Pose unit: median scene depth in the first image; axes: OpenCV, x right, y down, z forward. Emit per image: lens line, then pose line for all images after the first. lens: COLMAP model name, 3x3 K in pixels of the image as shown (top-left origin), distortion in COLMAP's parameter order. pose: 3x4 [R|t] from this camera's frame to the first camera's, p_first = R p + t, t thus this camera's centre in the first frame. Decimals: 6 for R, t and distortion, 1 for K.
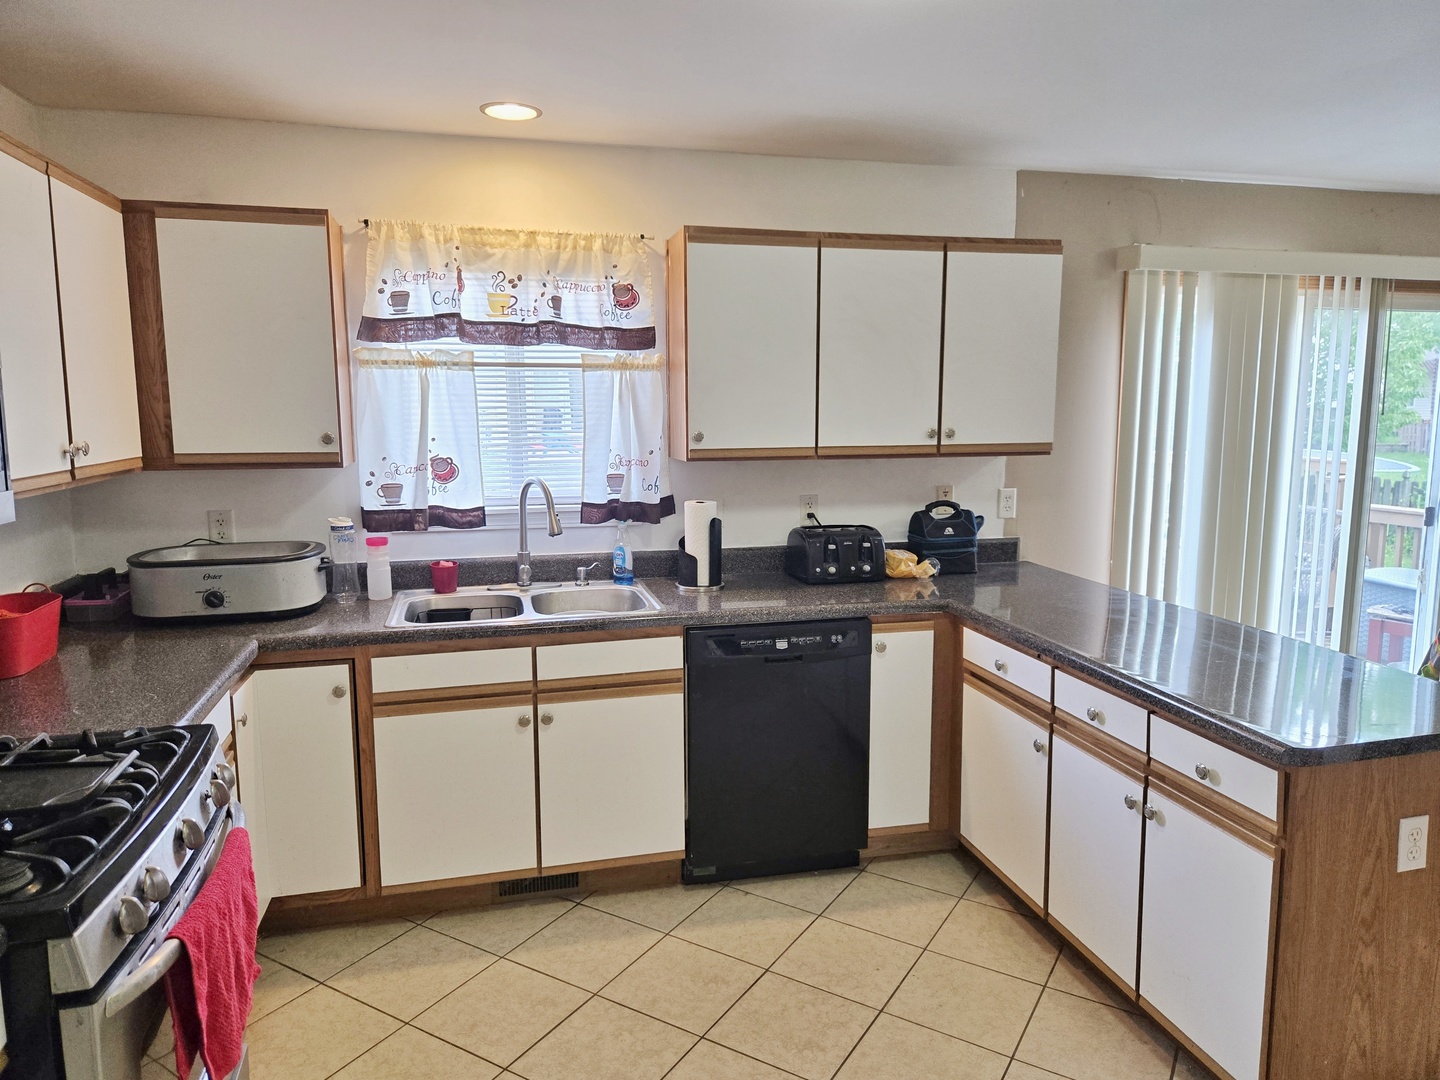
lens RADIAL K [[955.1, 0, 720.0], [0, 955.1, 540.0], [0, 0, 1]] dist [0.054342, -0.000301]
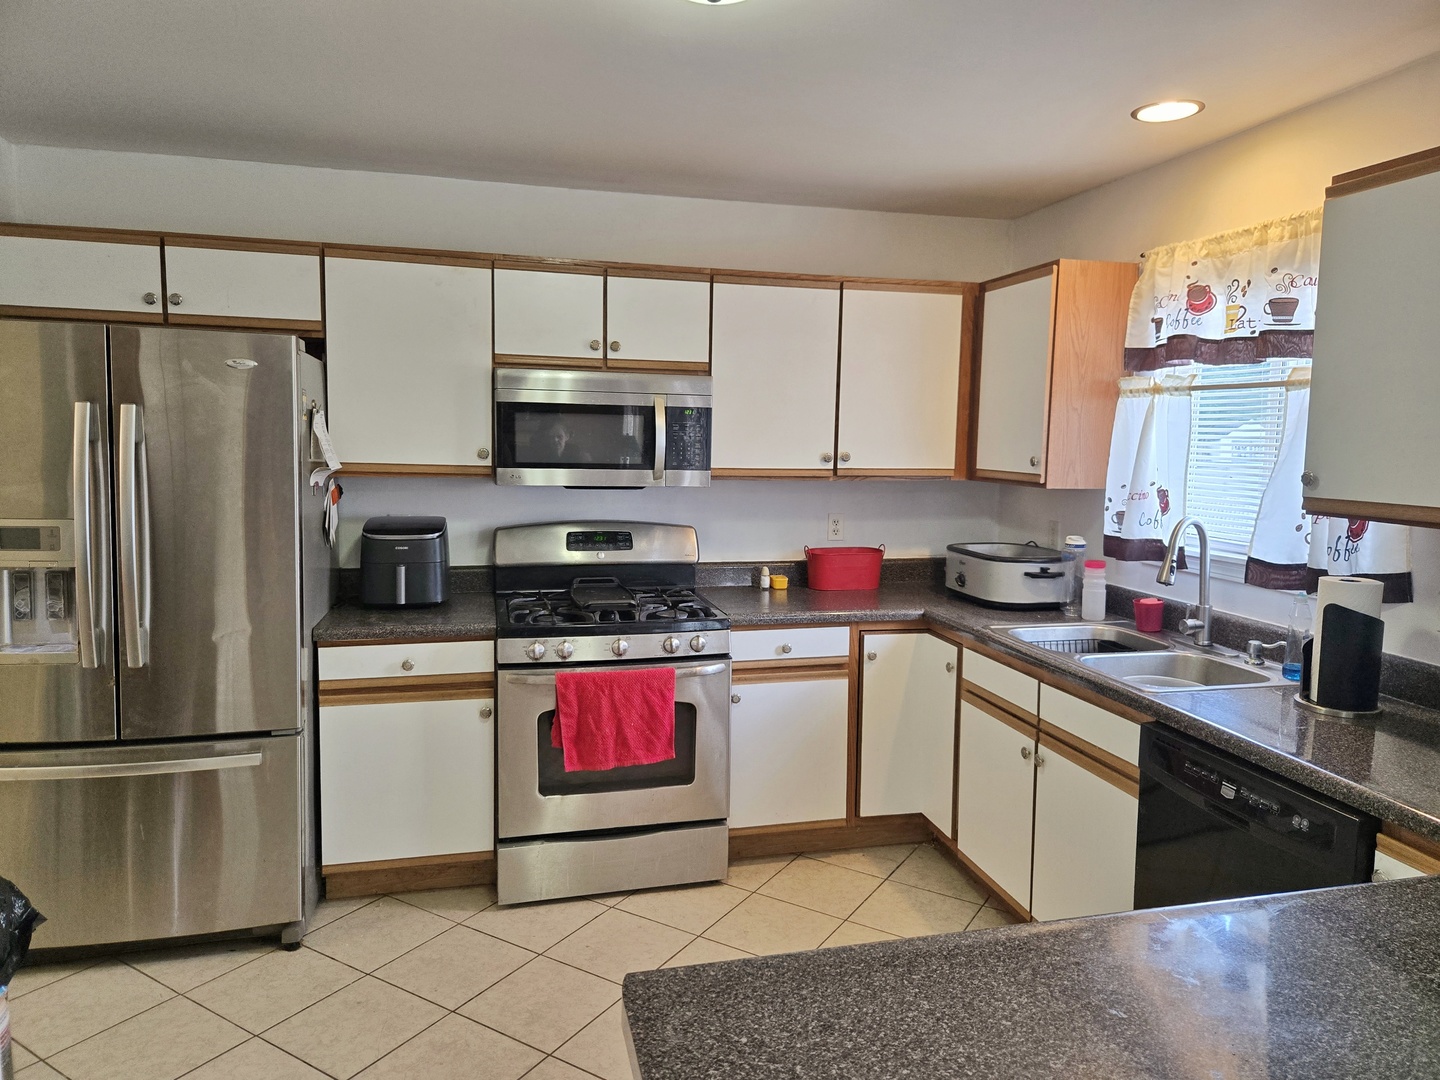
lens RADIAL K [[979.9, 0, 720.7], [0, 979.9, 533.0], [0, 0, 1]] dist [0.067309, -0.062902]
pose [[-0.016921, 0.104441, -0.994387, 0.697806], [-0.156901, 0.981931, 0.105803, -0.079682], [0.987469, 0.157811, -0.000228, 0.589673]]
